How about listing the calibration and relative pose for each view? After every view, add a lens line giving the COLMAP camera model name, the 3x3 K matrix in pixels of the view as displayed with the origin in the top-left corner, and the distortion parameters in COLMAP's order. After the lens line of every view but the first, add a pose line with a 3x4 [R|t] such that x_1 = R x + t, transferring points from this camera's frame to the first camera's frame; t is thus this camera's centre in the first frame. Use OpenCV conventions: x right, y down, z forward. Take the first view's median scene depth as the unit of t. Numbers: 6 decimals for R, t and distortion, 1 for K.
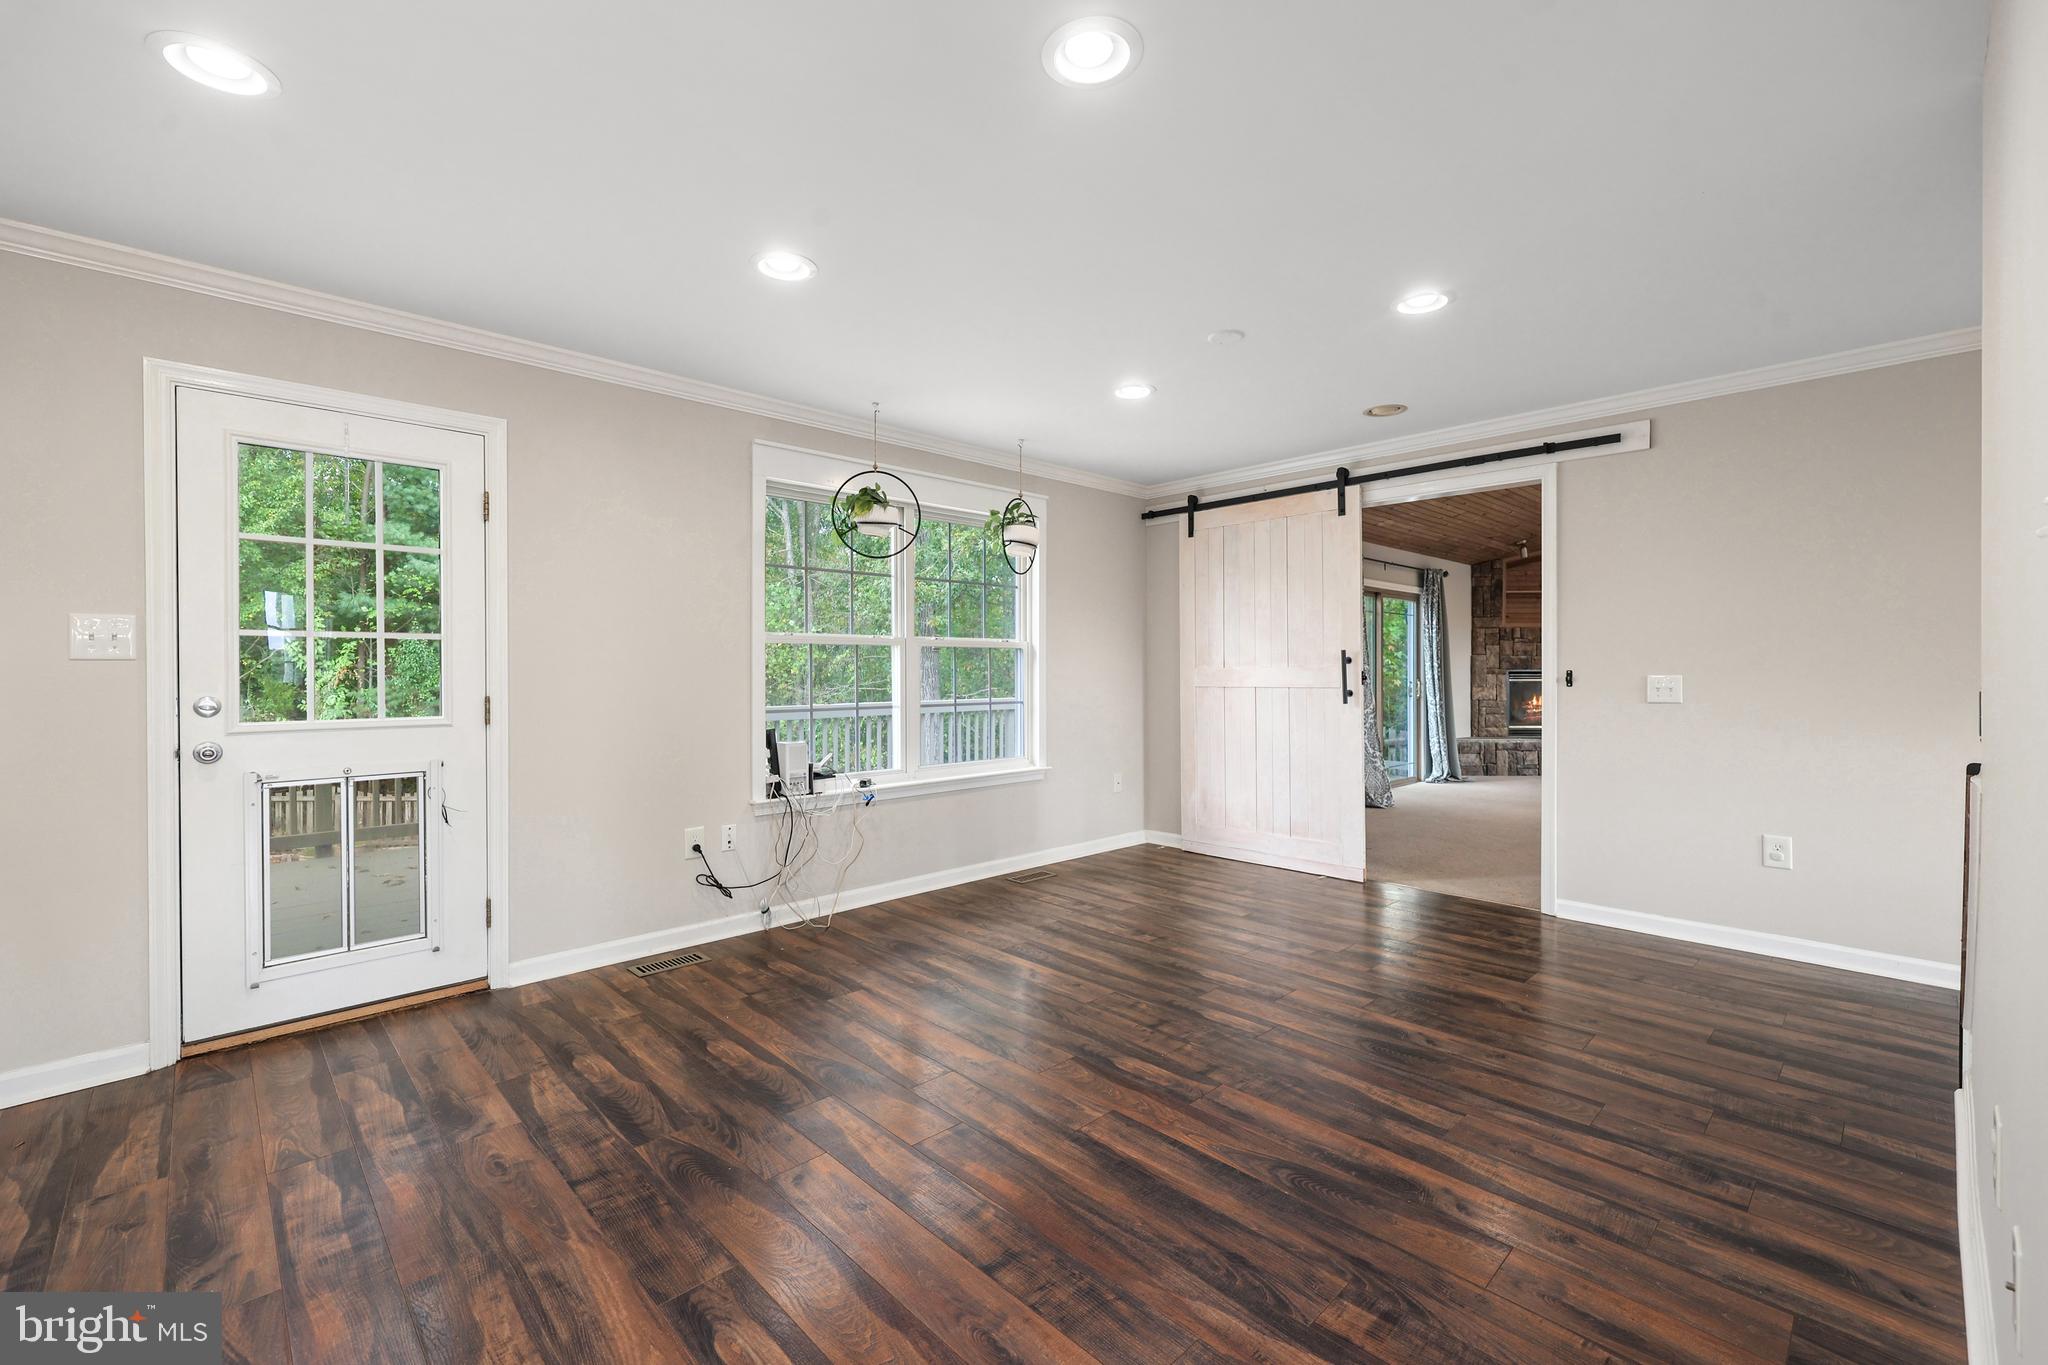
lens RADIAL K [[834.2, 0, 1014.2], [0, 834.2, 680.1], [0, 0, 1]] dist [0.000749, -0.000728]
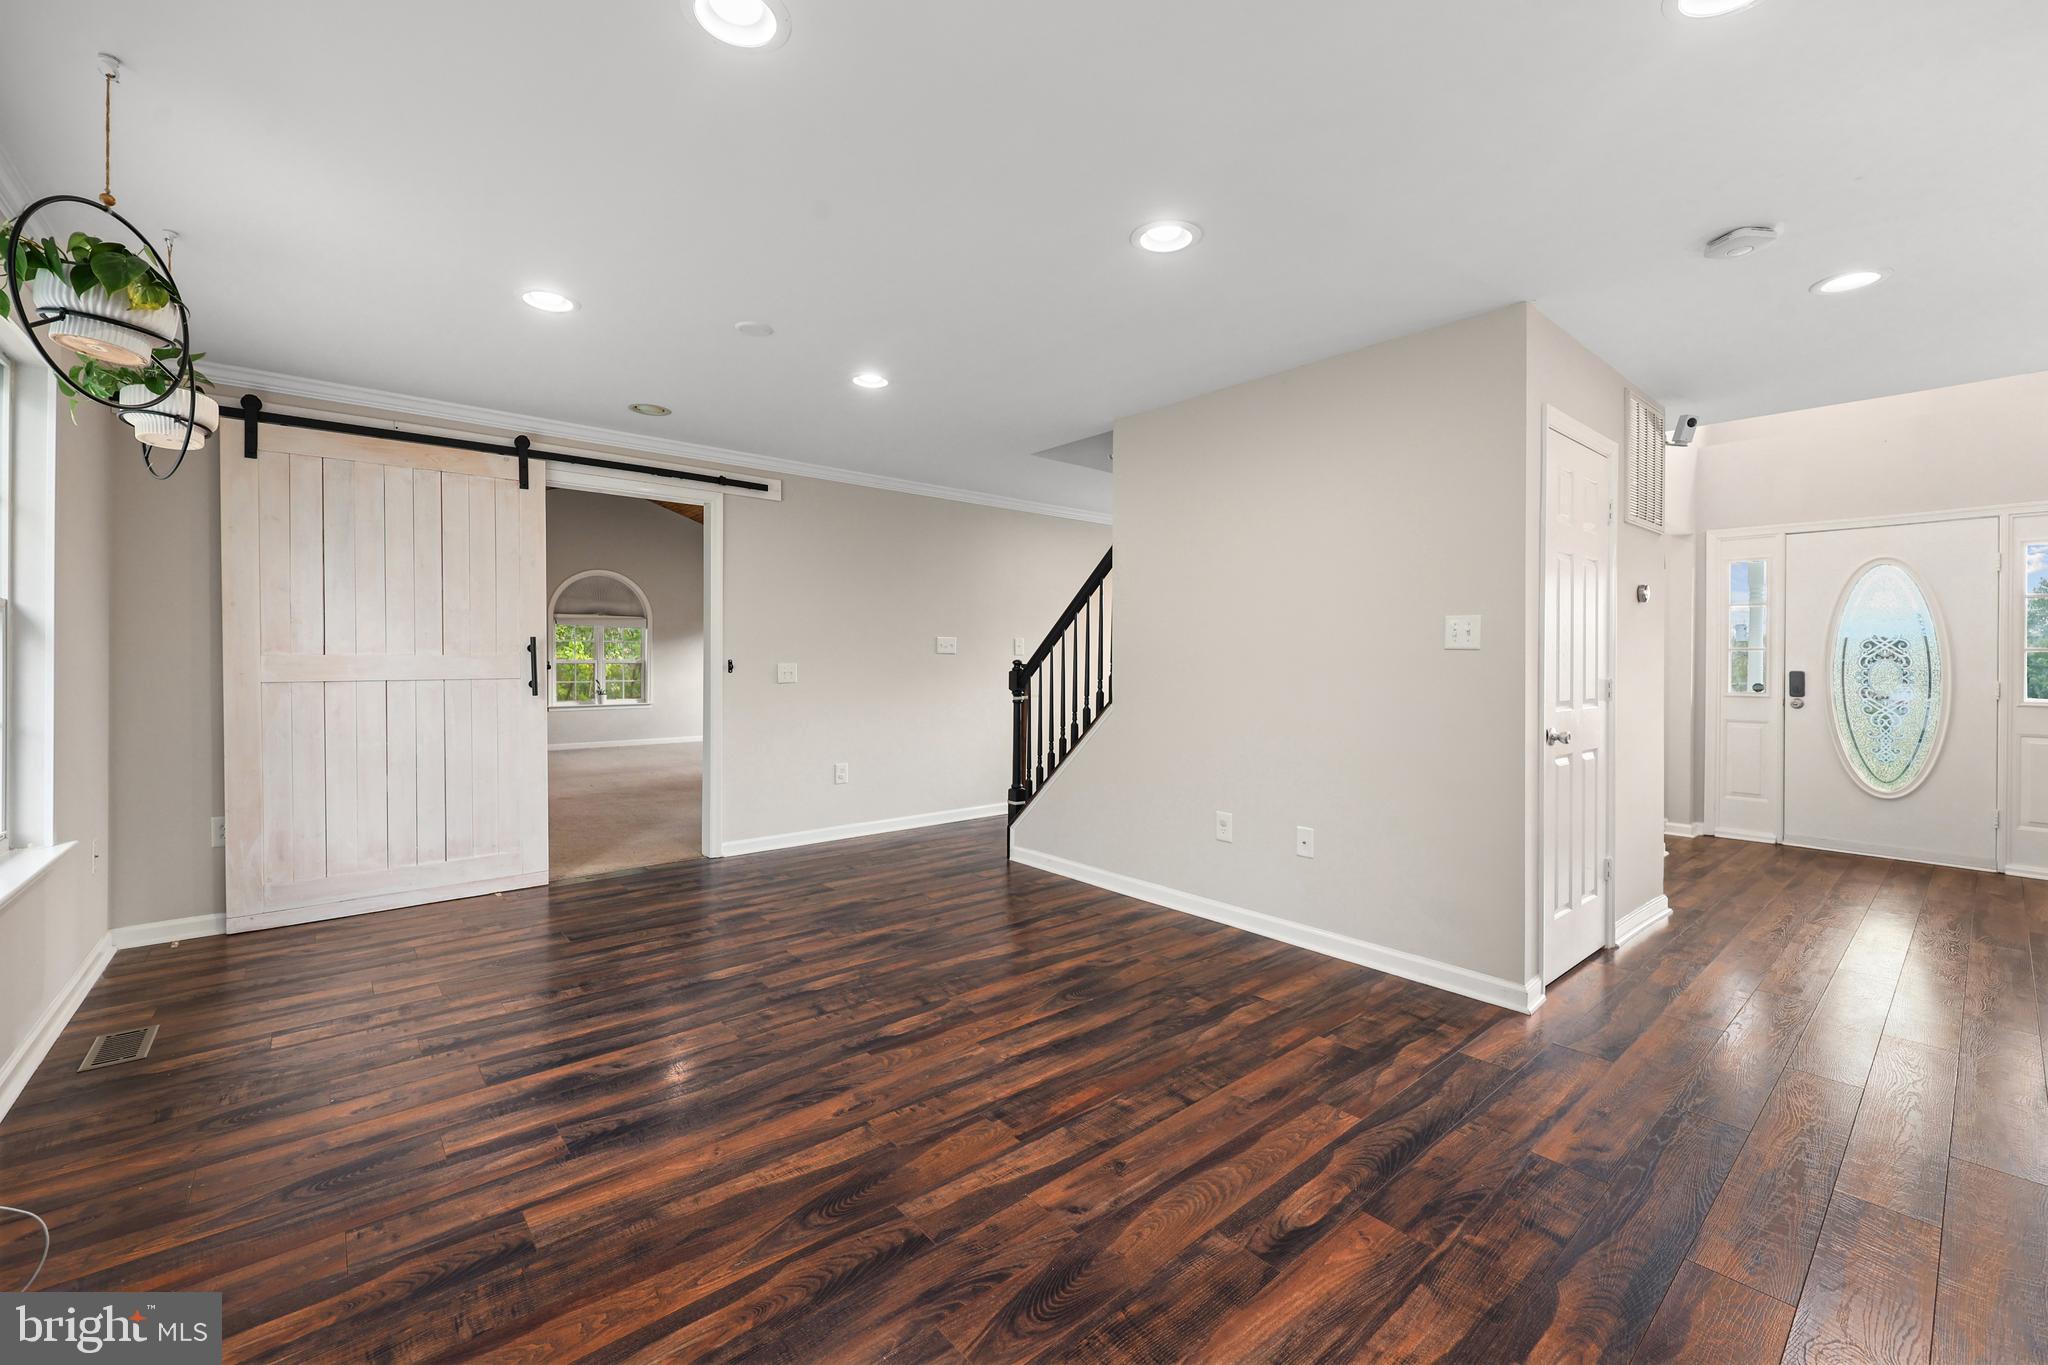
lens RADIAL K [[834.2, 0, 1018.1], [0, 834.2, 672.5], [0, 0, 1]] dist [0.000749, -0.000728]
pose [[0.069625, -0.011425, 0.997508, -0.621252], [0.008942, 0.999901, 0.010829, -0.003018], [-0.997533, 0.008165, 0.069720, 0.525573]]
